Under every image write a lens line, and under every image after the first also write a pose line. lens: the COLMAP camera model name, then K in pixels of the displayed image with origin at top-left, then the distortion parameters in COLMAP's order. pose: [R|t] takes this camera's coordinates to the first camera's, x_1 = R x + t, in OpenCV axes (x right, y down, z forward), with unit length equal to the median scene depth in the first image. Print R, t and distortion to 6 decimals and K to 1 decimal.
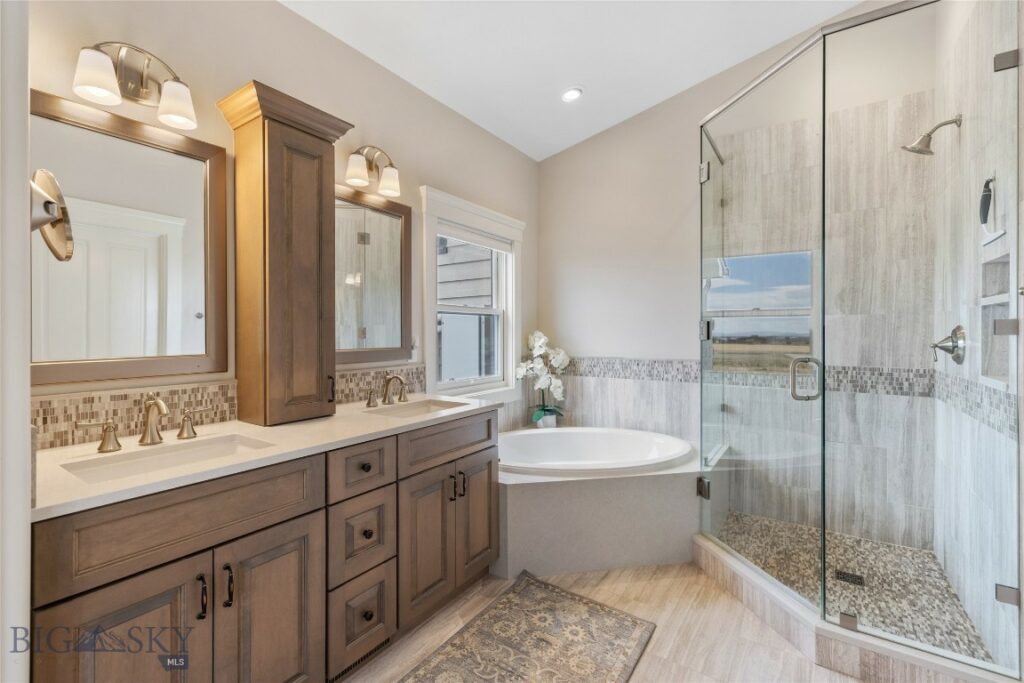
lens RADIAL K [[434.0, 0, 512.4], [0, 434.0, 334.6], [0, 0, 1]] dist [0.003554, -0.000220]
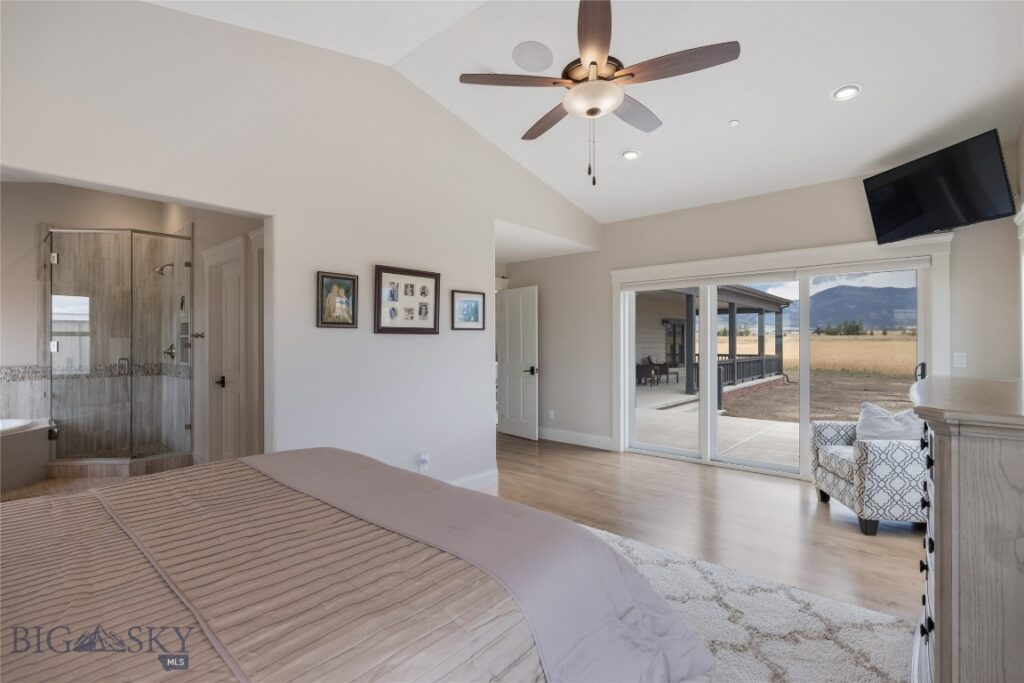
lens RADIAL K [[493.8, 0, 516.3], [0, 493.8, 338.4], [0, 0, 1]] dist [-0.000617, 0.000769]
pose [[0.127045, 0.007468, 0.991869, -1.338081], [0.003919, 0.999960, -0.008031, -0.019688], [-0.991889, 0.004907, 0.127011, -1.151706]]
